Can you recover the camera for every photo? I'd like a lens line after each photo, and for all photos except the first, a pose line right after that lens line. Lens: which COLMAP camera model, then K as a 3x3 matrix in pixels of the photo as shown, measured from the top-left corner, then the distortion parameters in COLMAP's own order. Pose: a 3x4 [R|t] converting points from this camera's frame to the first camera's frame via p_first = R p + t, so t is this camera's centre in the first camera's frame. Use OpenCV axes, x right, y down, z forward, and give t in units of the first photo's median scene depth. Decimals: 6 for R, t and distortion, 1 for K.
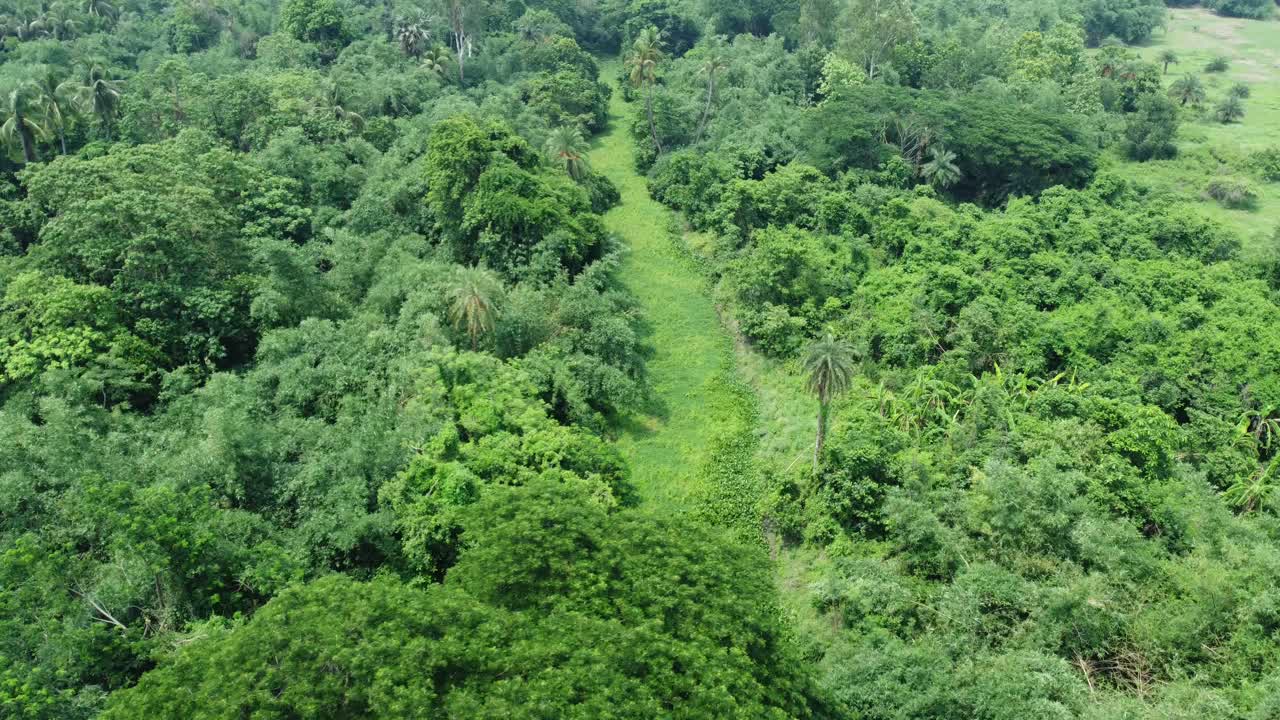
lens RADIAL K [[979.9, 0, 636.7], [0, 979.9, 358.4], [0, 0, 1]] dist [0.000679, -0.004039]
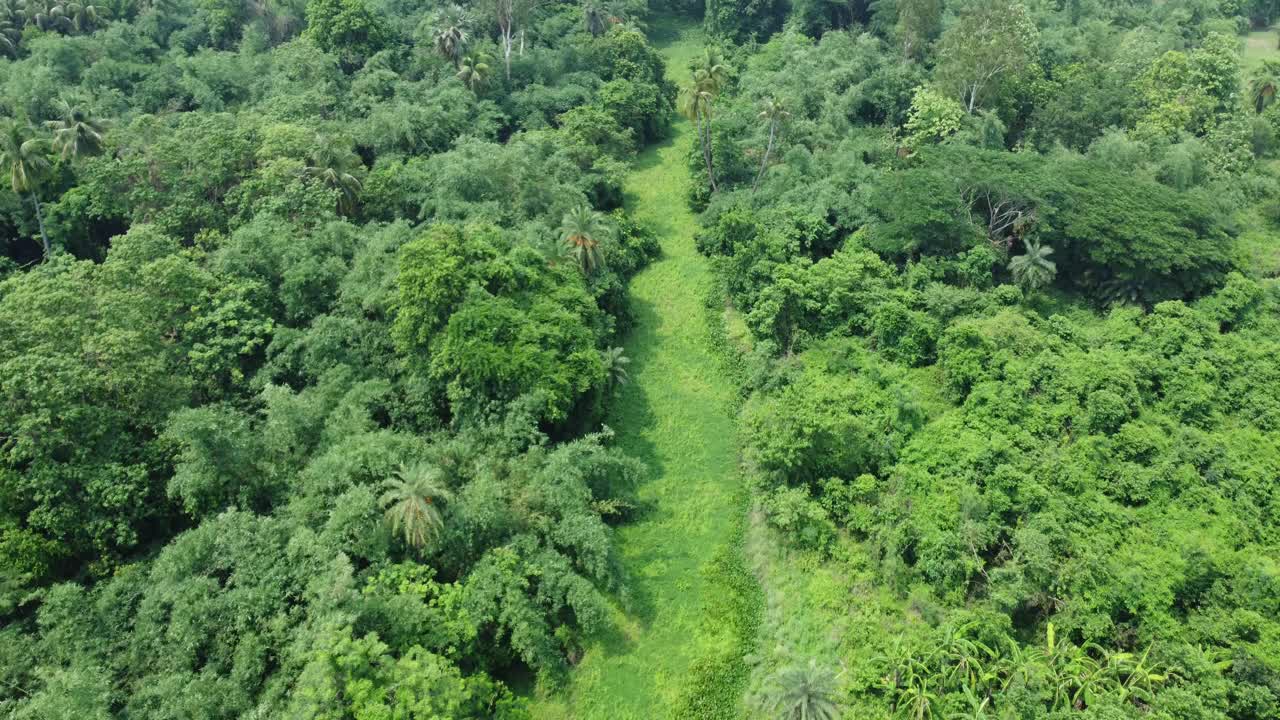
lens RADIAL K [[979.9, 0, 641.8], [0, 979.9, 361.1], [0, 0, 1]] dist [0.000679, -0.004039]
pose [[0.992829, 0.069821, -0.097037, 0.077479], [-0.058573, 0.991719, 0.114289, -0.221300], [0.104213, -0.107786, 0.988697, 0.151784]]
